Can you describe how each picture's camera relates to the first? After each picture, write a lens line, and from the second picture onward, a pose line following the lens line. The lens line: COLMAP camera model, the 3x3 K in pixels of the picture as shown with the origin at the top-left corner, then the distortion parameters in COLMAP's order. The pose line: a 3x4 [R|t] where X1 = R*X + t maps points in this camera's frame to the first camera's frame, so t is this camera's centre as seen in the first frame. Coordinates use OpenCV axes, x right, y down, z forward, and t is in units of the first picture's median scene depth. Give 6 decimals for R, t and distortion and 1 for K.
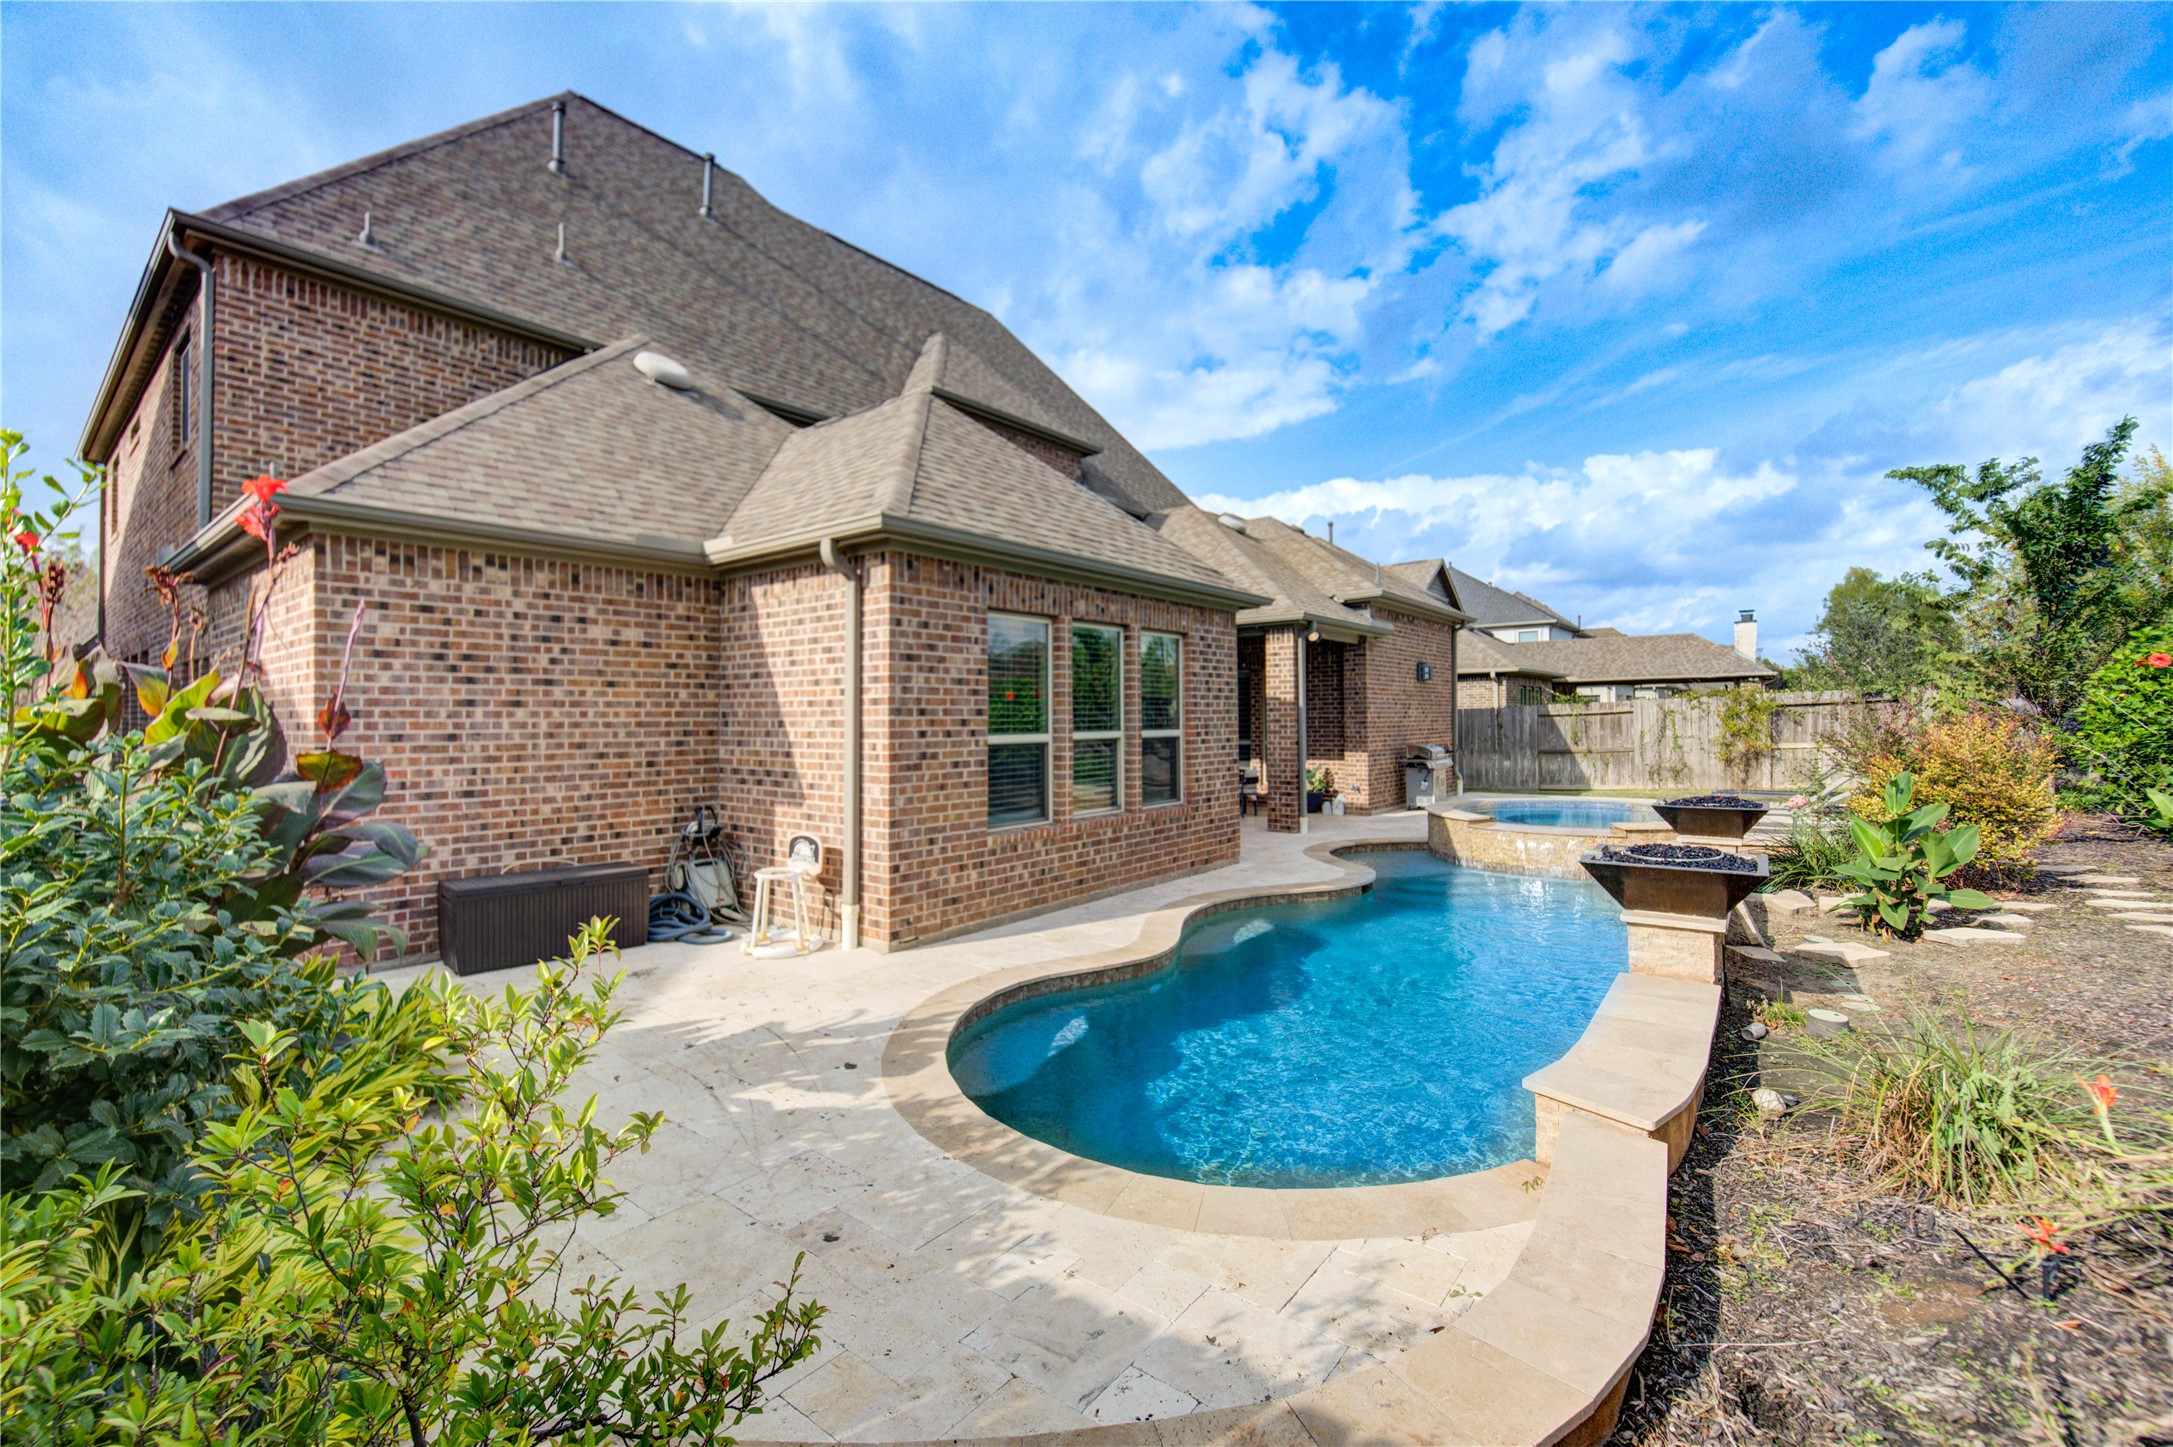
lens RADIAL K [[902.1, 0, 1068.5], [0, 902.1, 709.7], [0, 0, 1]] dist [-0.004563, -0.001657]
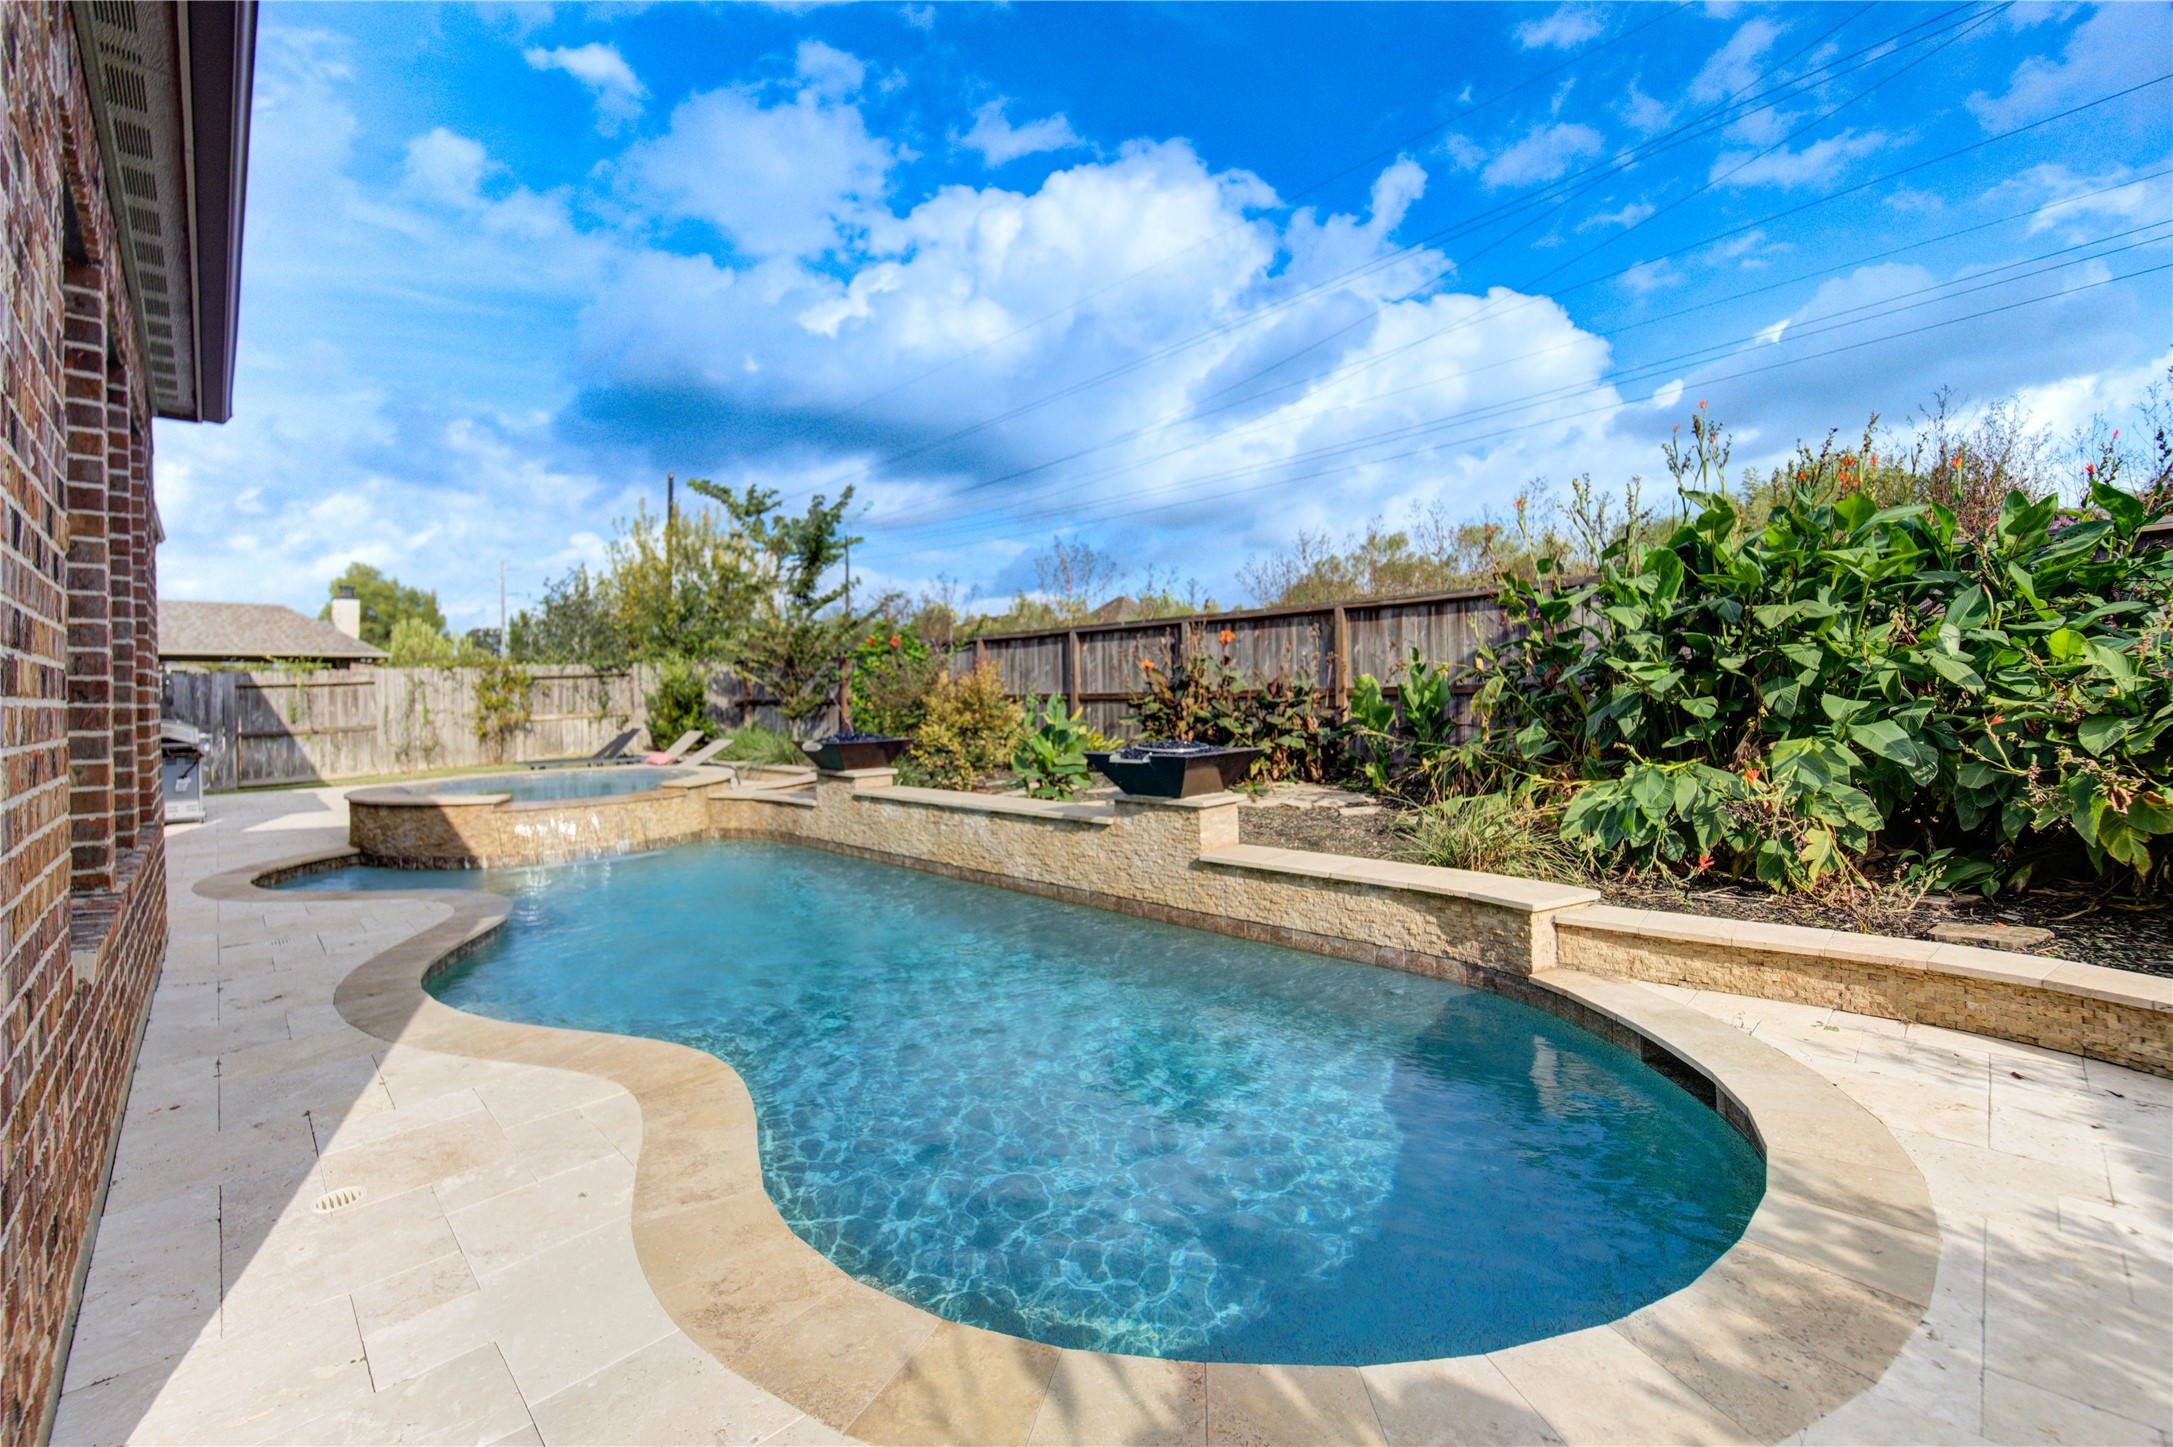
lens RADIAL K [[902.1, 0, 1074.5], [0, 902.1, 709.6], [0, 0, 1]] dist [-0.004563, -0.001657]
pose [[0.110225, -0.005003, 0.993894, -0.139224], [0.003856, 0.999982, 0.004606, 0.028427], [-0.993899, 0.003324, 0.110242, 0.285986]]
